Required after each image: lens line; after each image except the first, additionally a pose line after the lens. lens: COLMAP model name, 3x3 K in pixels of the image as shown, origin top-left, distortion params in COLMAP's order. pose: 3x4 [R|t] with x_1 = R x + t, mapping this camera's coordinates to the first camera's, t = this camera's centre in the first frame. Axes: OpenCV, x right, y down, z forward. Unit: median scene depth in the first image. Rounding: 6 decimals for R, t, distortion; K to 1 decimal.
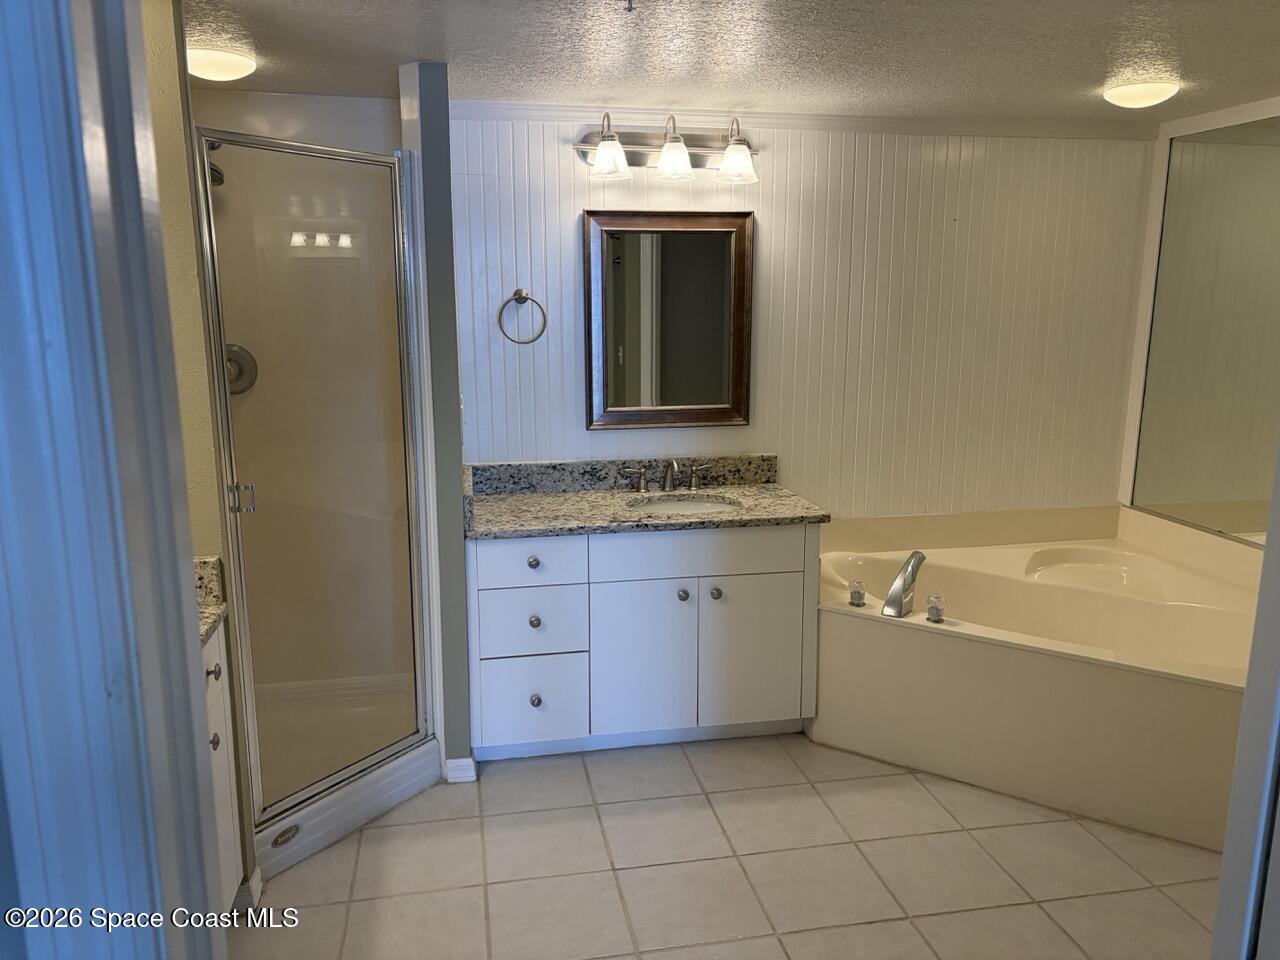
lens RADIAL K [[978.4, 0, 646.9], [0, 978.4, 487.3], [0, 0, 1]] dist [0.039299, -0.018697]
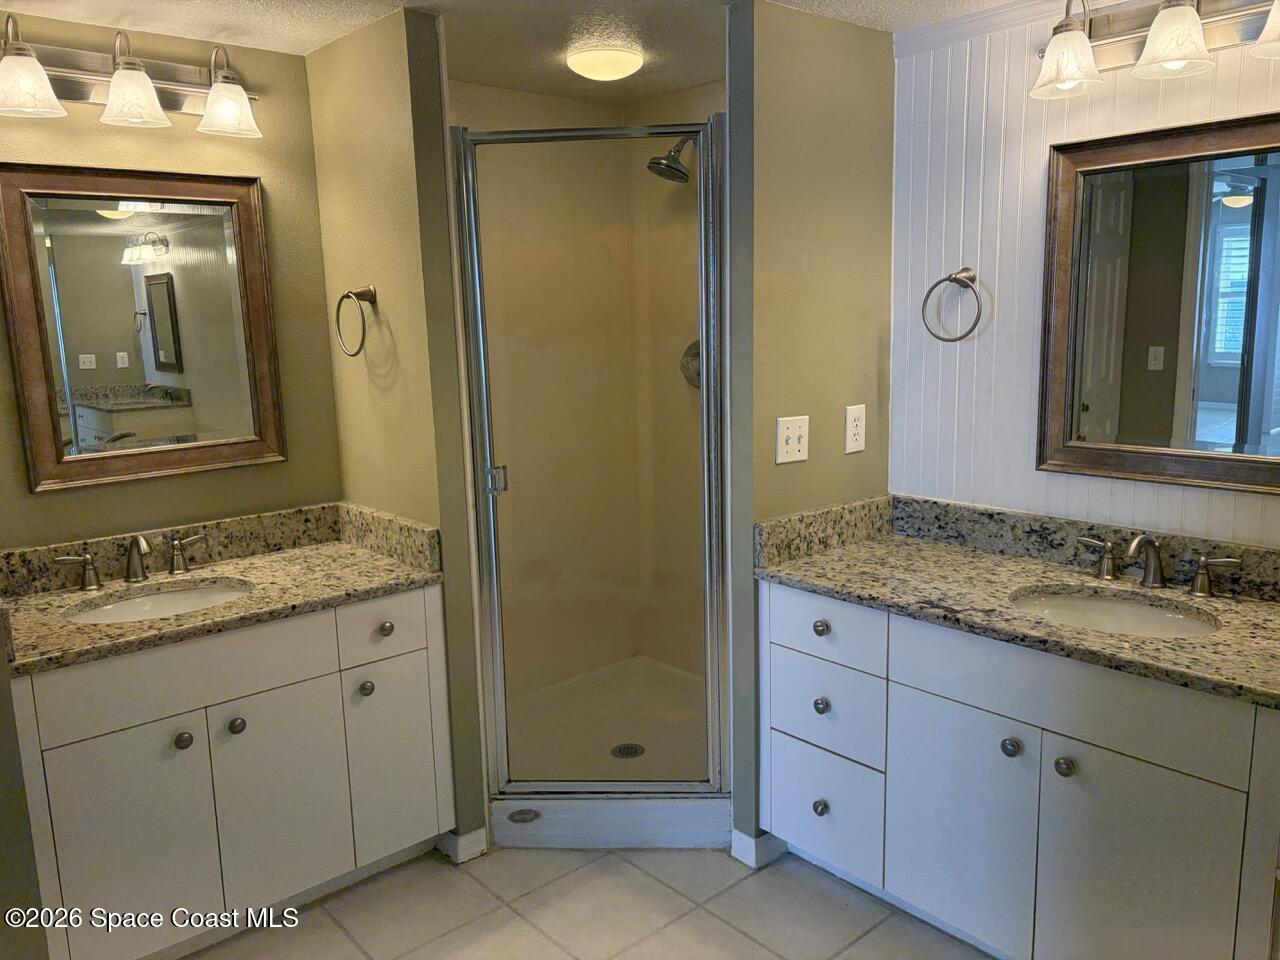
lens RADIAL K [[978.4, 0, 642.8], [0, 978.4, 476.9], [0, 0, 1]] dist [0.039299, -0.018697]
pose [[0.498113, 0.135394, -0.856476, 0.393310], [-0.146210, 0.986706, 0.070948, -0.062989], [0.854696, 0.089886, 0.511288, 0.419494]]
